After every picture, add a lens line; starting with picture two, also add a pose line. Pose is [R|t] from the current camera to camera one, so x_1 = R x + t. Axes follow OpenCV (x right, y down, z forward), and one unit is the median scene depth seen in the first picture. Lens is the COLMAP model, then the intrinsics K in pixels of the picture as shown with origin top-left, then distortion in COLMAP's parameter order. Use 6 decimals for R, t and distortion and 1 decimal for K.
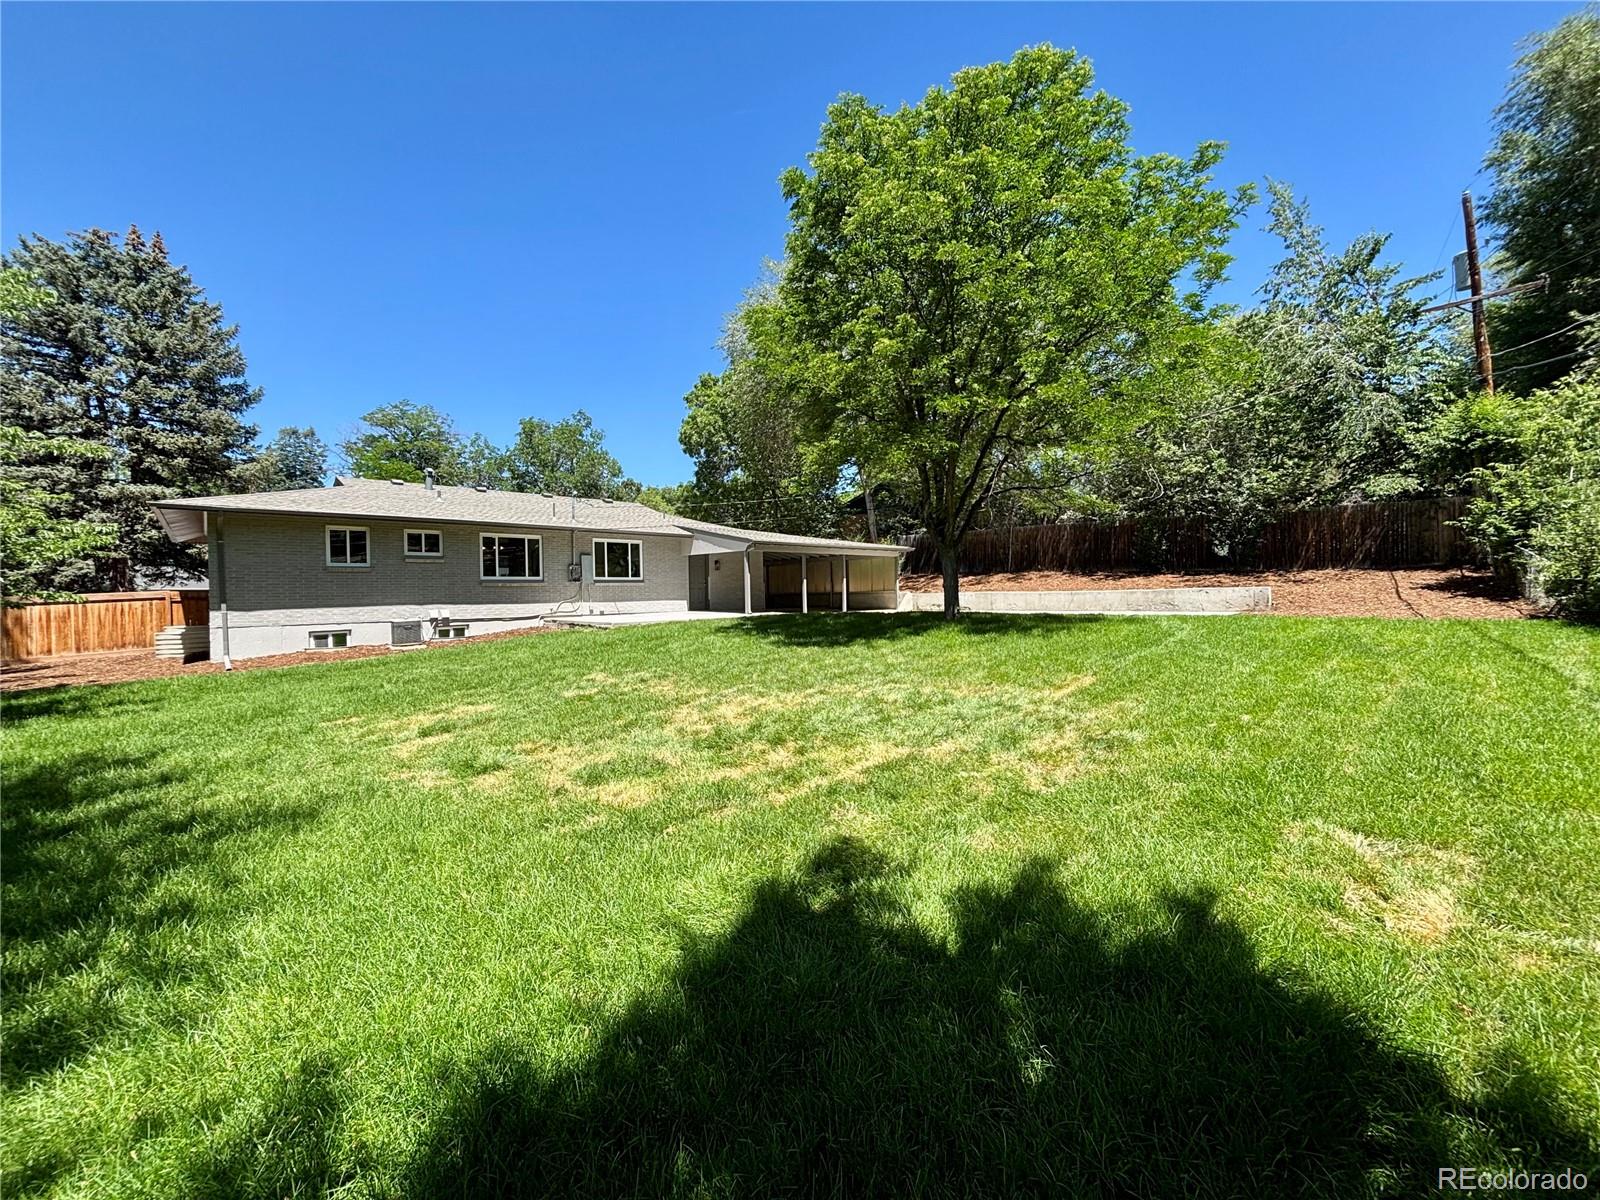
lens RADIAL K [[641.5, 0, 803.2], [0, 641.5, 595.9], [0, 0, 1]] dist [-0.002925, 0.001688]
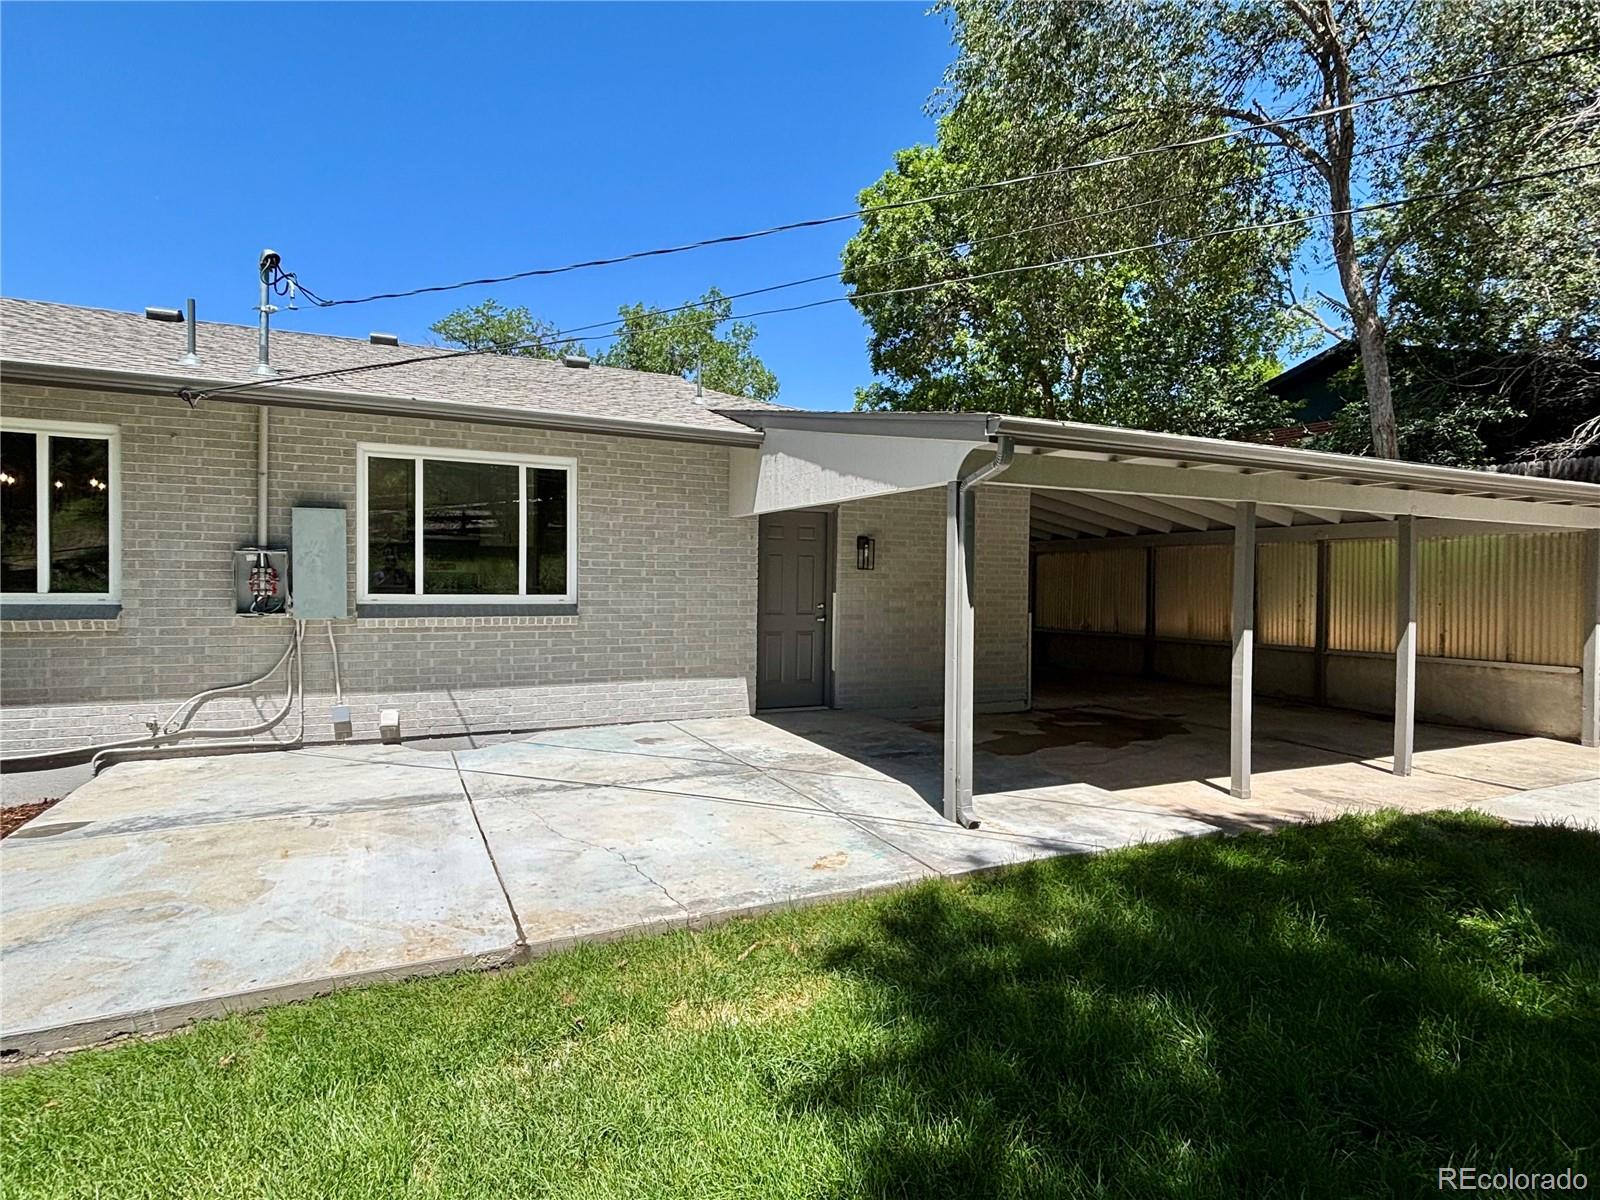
lens RADIAL K [[846.9, 0, 799.4], [0, 846.9, 601.5], [0, 0, 1]] dist [-0.003103, -0.005449]
pose [[0.953409, 0.034496, -0.299700, -0.054052], [-0.028872, 0.999314, 0.023177, -0.037253], [0.300294, -0.013444, 0.953752, 0.693709]]
